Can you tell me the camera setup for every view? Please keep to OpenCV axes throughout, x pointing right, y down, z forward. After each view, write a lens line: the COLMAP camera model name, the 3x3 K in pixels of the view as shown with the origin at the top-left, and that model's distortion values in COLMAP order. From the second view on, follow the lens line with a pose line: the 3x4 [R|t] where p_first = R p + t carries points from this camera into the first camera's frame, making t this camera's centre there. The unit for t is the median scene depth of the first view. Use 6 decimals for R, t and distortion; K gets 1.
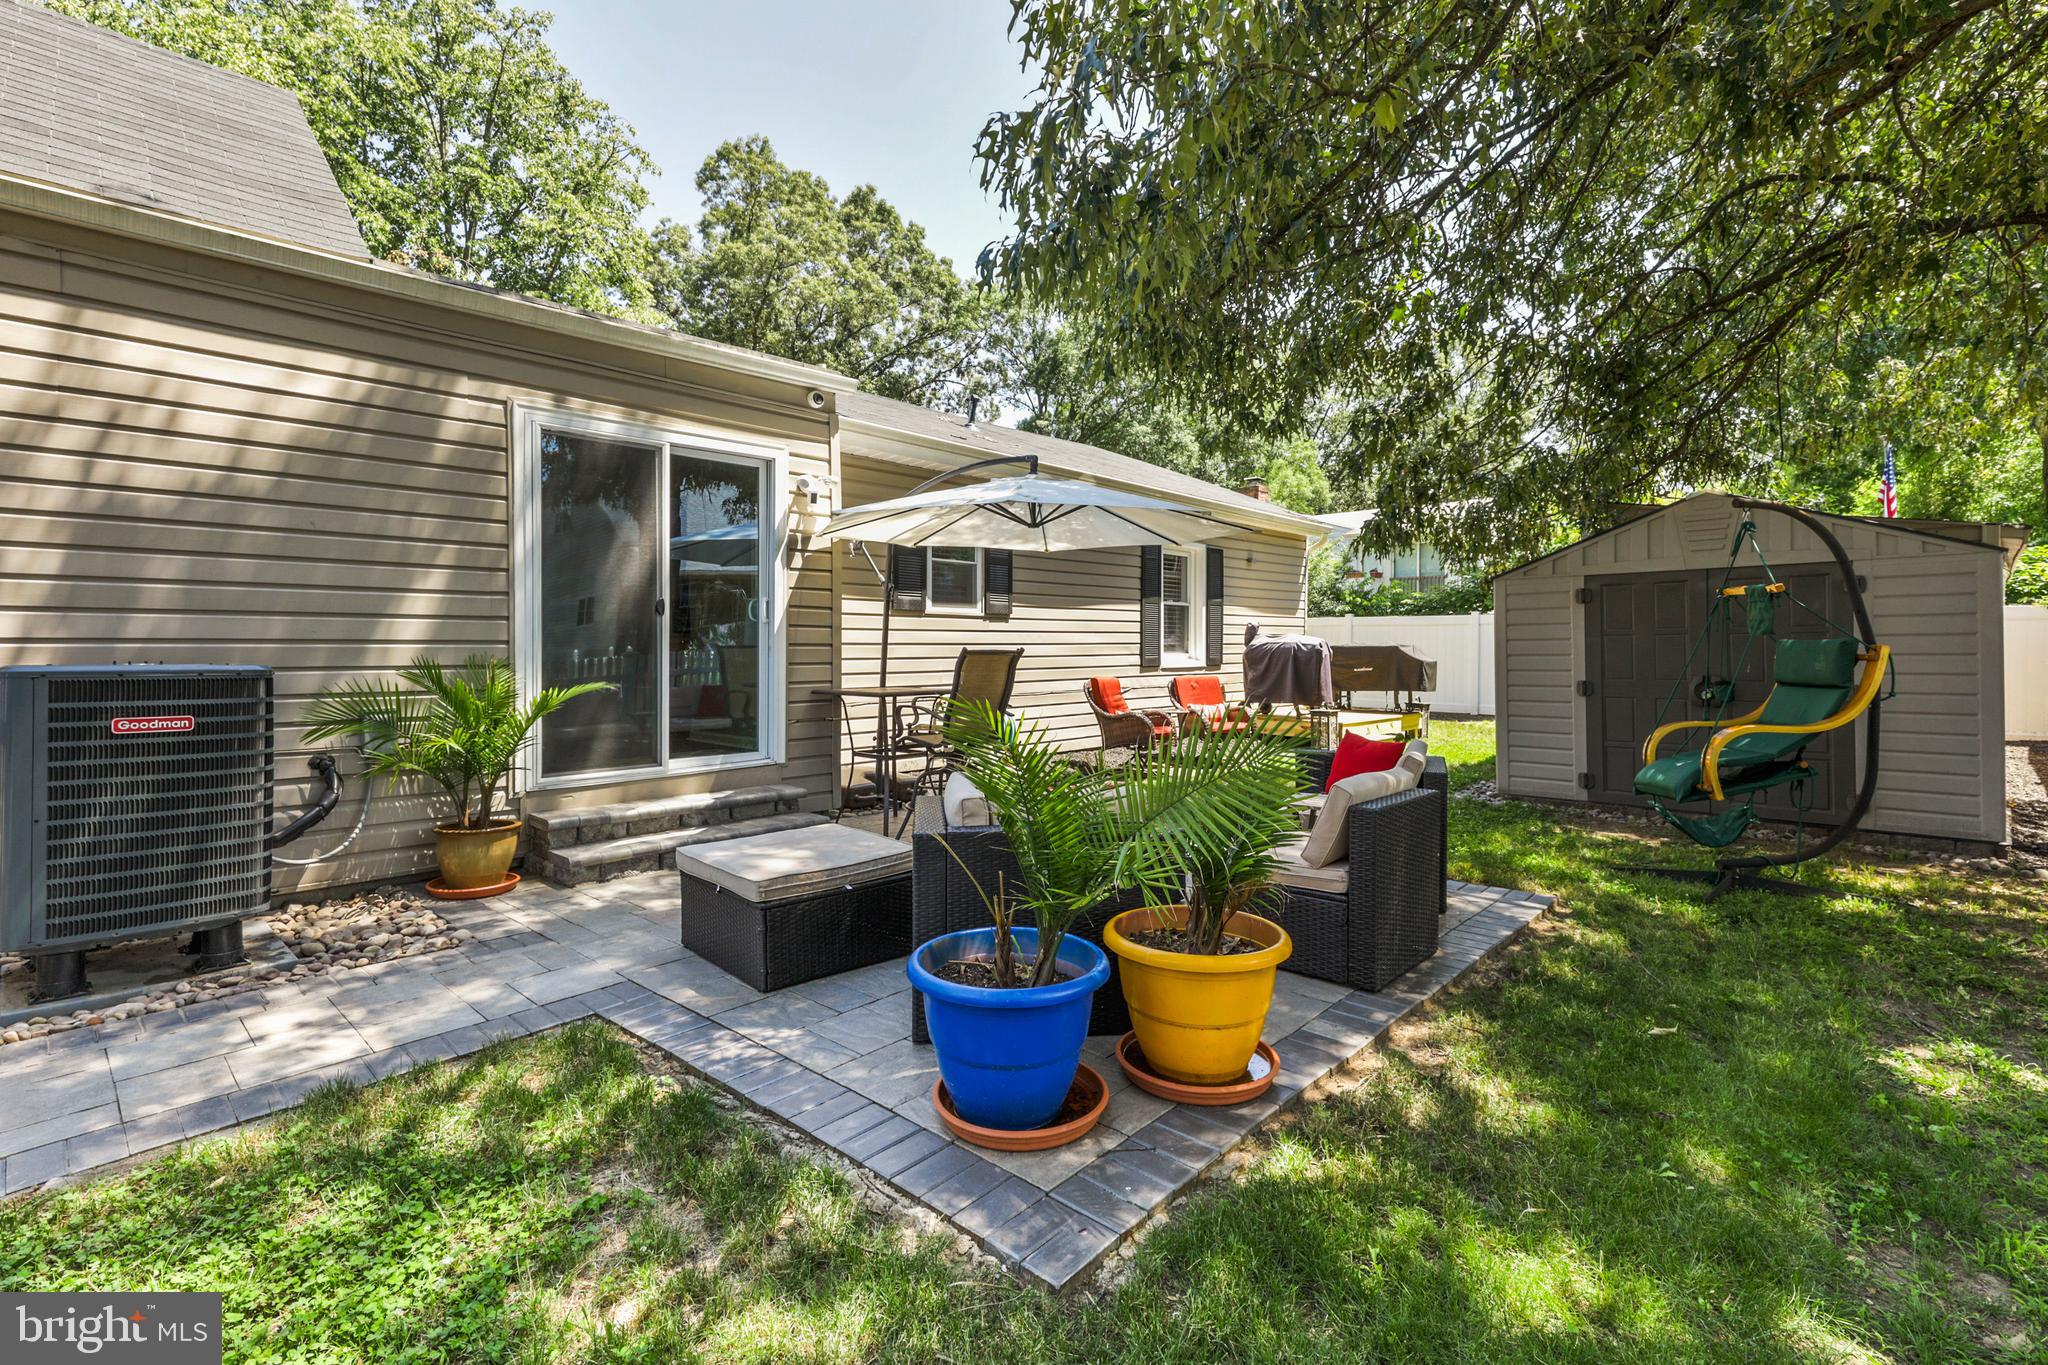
lens RADIAL K [[944.8, 0, 1024.1], [0, 944.8, 645.5], [0, 0, 1]] dist [0.001331, 0.000085]
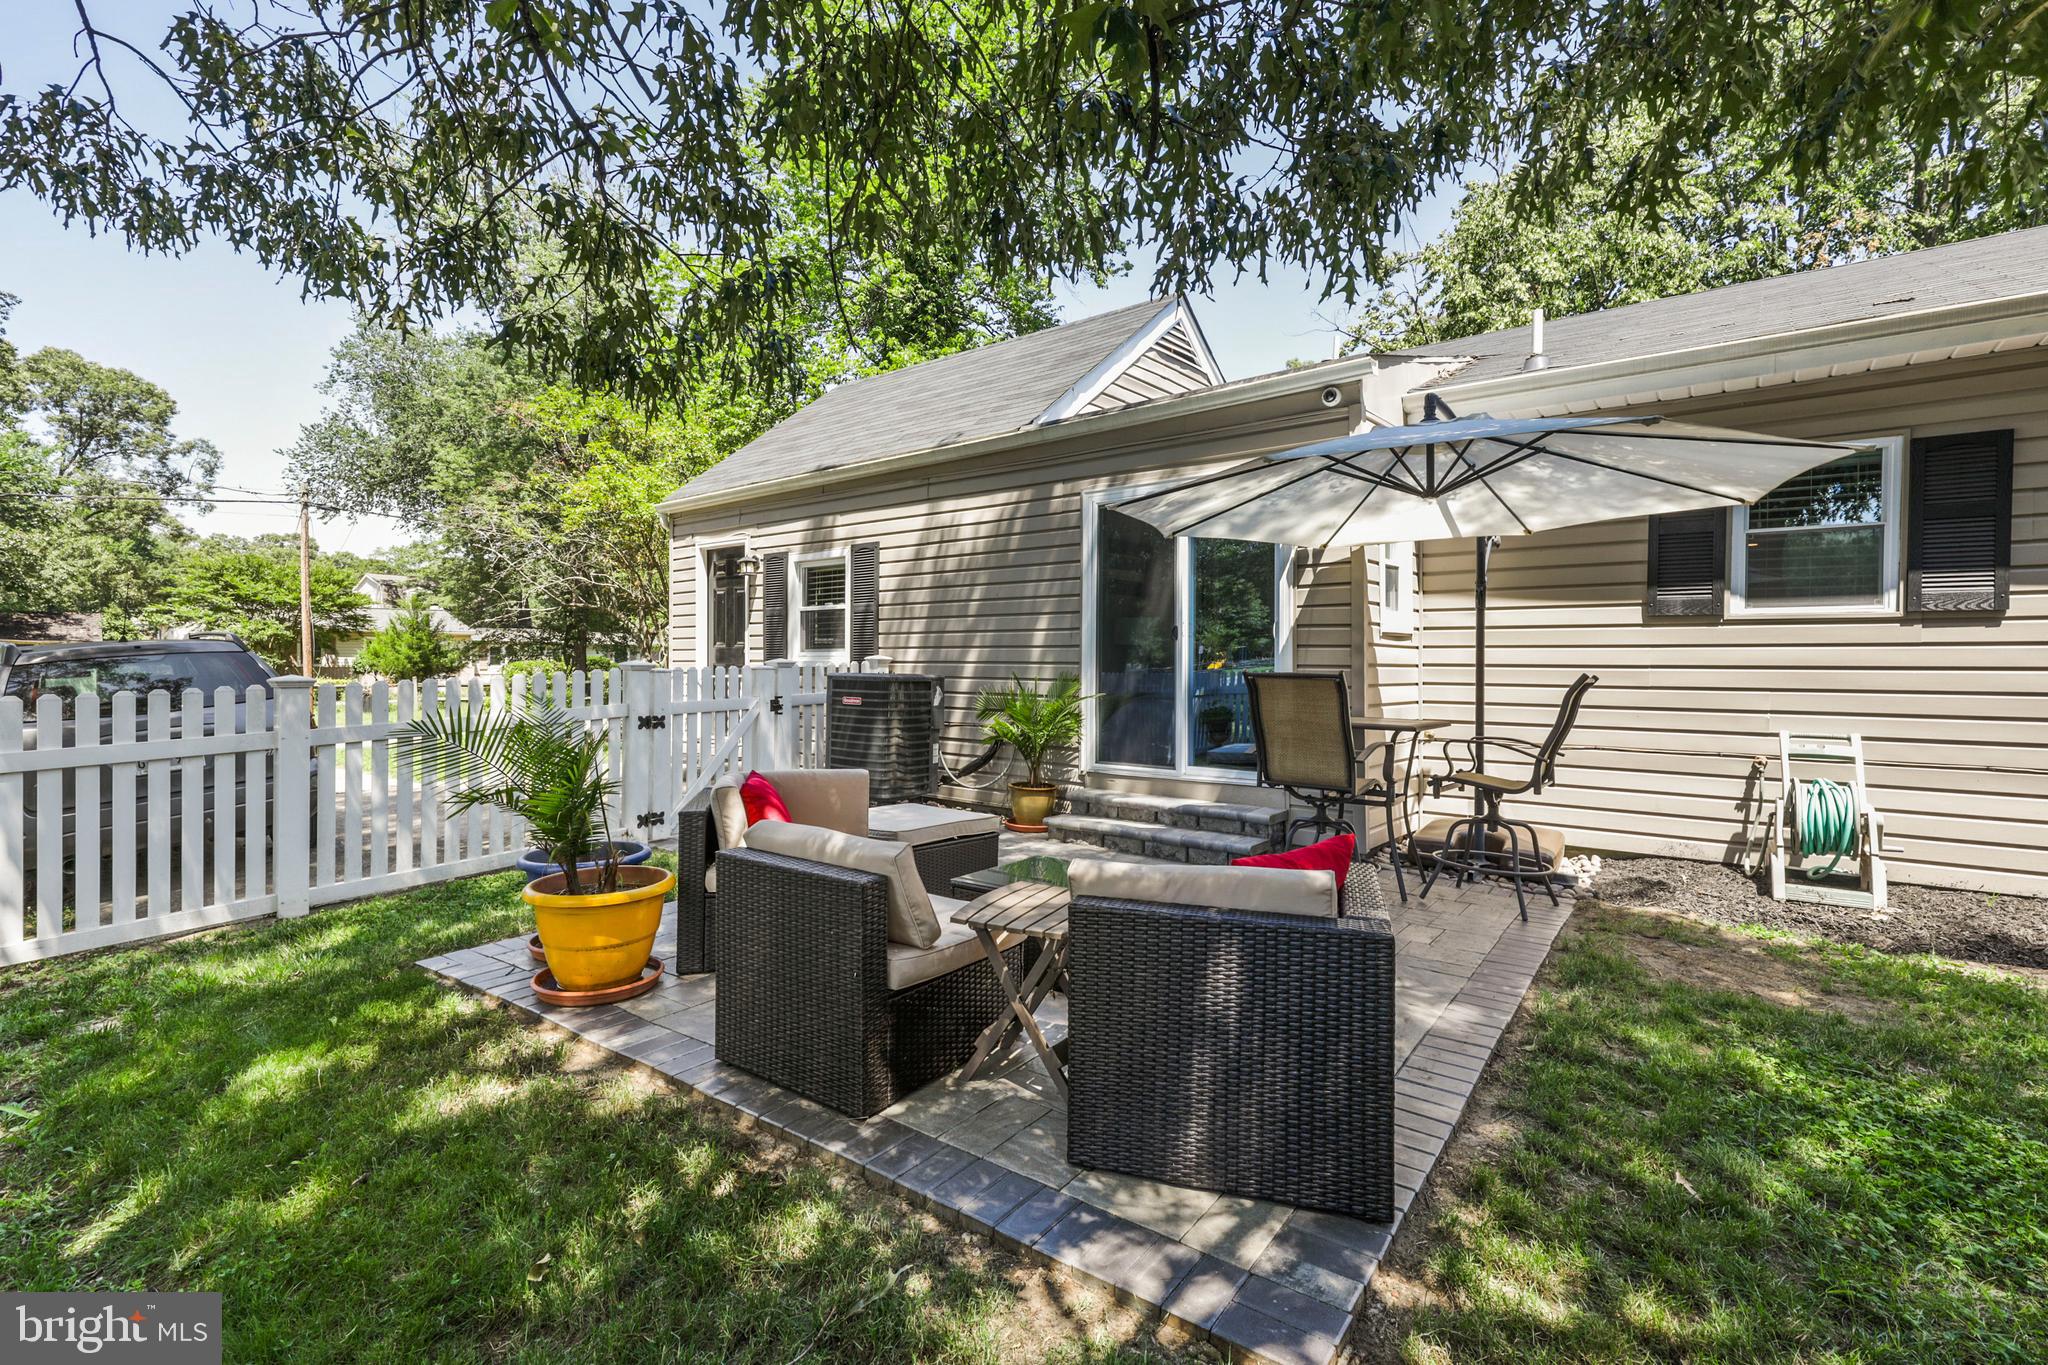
lens RADIAL K [[925.3, 0, 1024.0], [0, 925.3, 682.5], [0, 0, 1]] dist [0.001141, 0.000224]
pose [[0.077129, 0.022542, -0.996766, 0.659018], [-0.003083, 0.999745, 0.022371, -0.004181], [0.997016, 0.001348, 0.077179, 0.645893]]
